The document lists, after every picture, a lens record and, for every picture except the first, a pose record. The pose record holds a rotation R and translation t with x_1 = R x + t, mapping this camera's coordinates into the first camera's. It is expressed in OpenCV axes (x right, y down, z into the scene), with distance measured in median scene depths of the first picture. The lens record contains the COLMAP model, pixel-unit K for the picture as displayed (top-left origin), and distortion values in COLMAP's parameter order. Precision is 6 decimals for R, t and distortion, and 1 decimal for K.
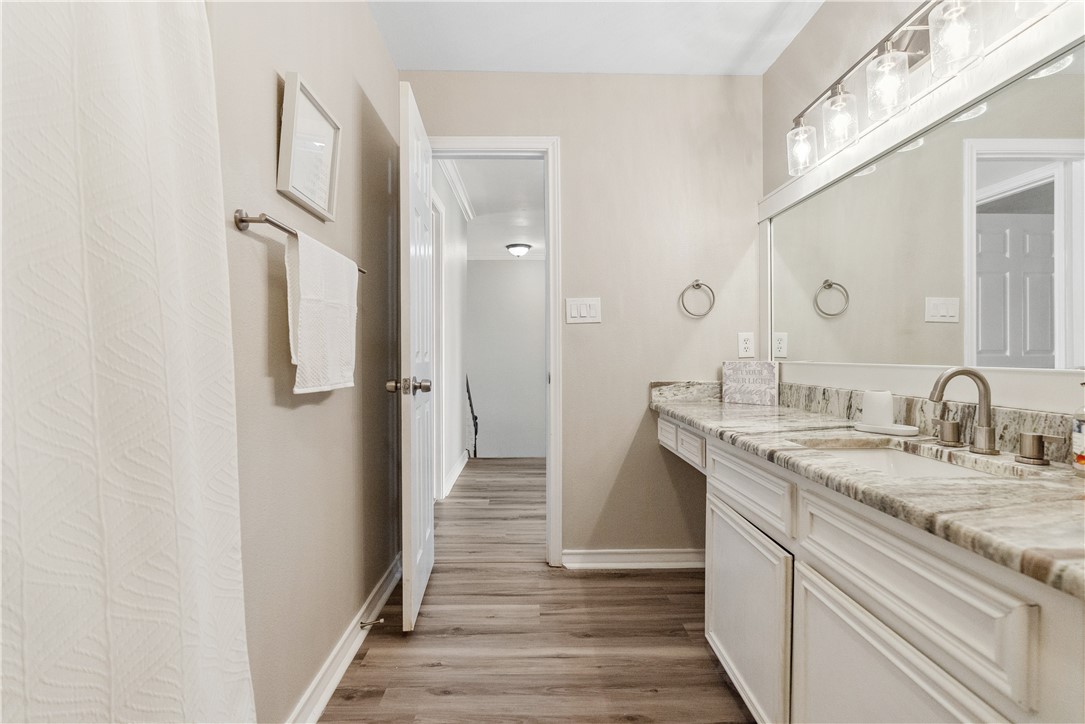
lens RADIAL K [[497.7, 0, 541.9], [0, 497.7, 358.1], [0, 0, 1]] dist [-0.010688, 0.001672]
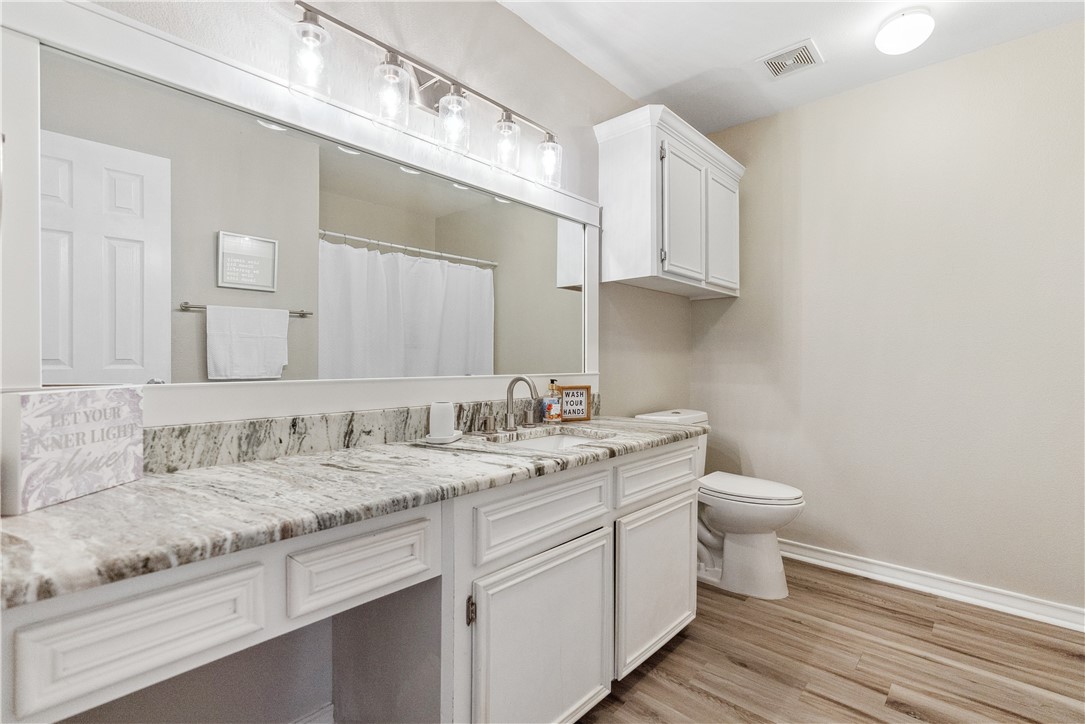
lens RADIAL K [[497.7, 0, 543.0], [0, 497.7, 361.6], [0, 0, 1]] dist [-0.010688, 0.001672]
pose [[-0.726177, -0.007145, 0.687470, -0.171703], [-0.000200, 0.999948, 0.010182, -0.026745], [-0.687507, 0.007256, -0.726141, 1.373155]]
